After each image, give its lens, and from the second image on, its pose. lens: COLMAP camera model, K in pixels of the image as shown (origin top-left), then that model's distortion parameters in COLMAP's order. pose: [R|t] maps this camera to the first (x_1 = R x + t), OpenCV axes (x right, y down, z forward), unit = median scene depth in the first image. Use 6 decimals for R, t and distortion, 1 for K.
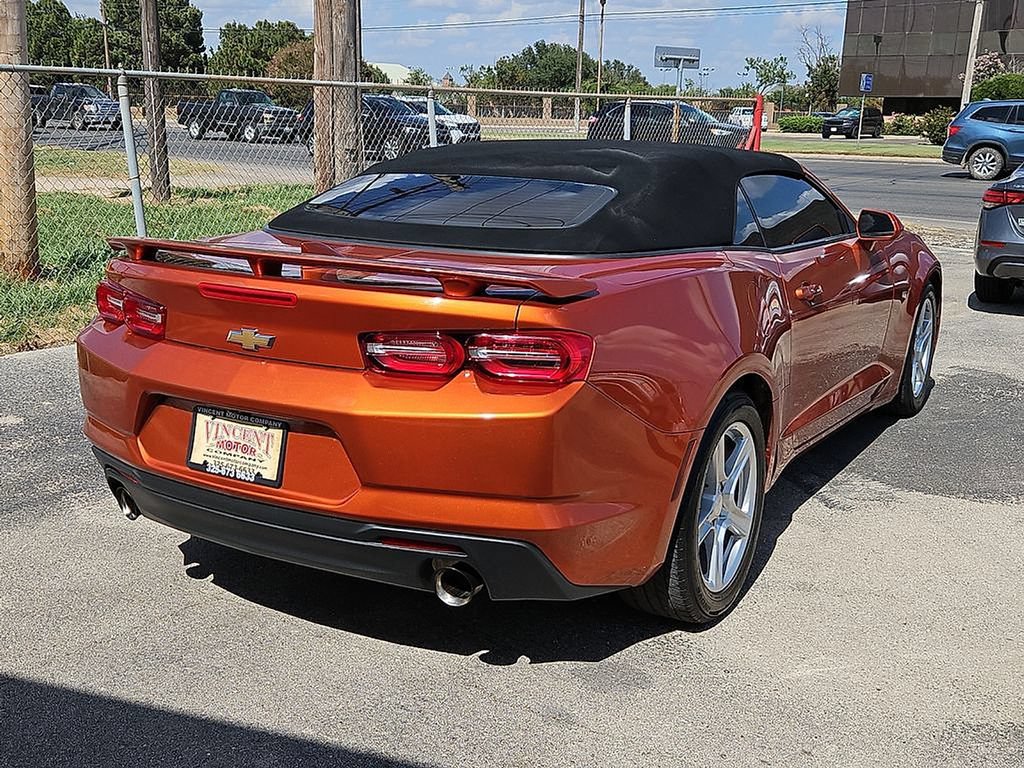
lens RADIAL K [[1110.7, 0, 505.4], [0, 1110.7, 404.8], [0, 0, 1]] dist [0.048871, 0.000000]
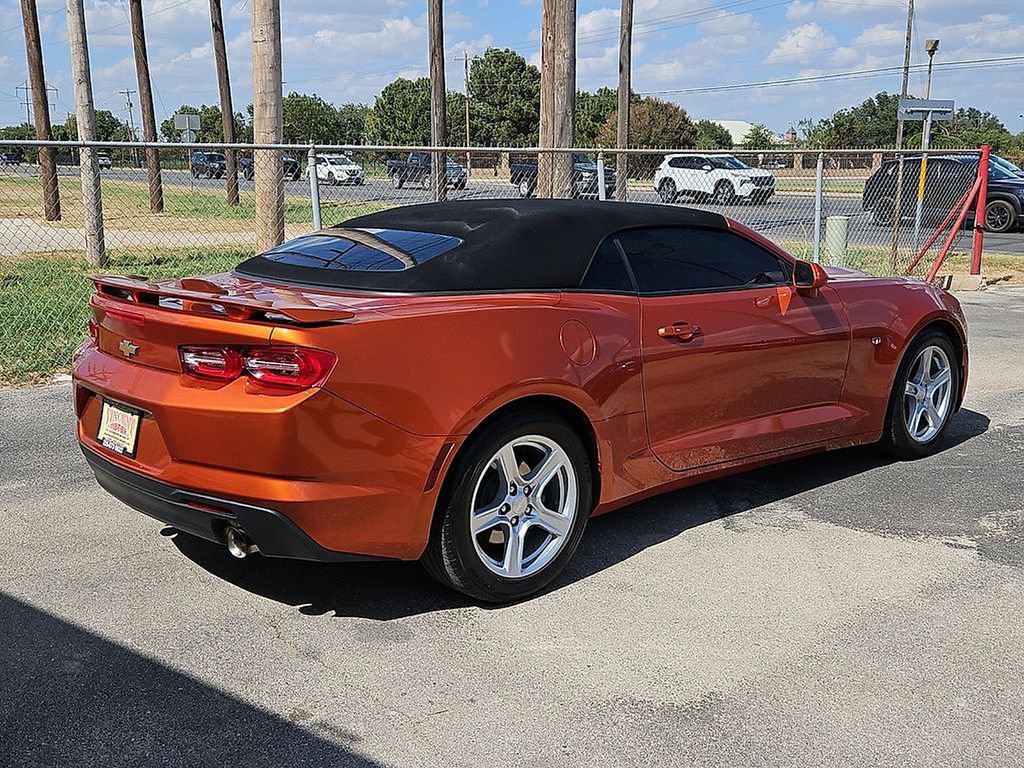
lens RADIAL K [[1066.3, 0, 512.3], [0, 1066.3, 387.2], [0, 0, 1]] dist [0.054846, 0.000000]
pose [[0.953833, 0.041295, -0.297486, 0.385332], [-0.057411, 0.997307, -0.045637, 0.012969], [0.294801, 0.060609, 0.953635, -0.070506]]
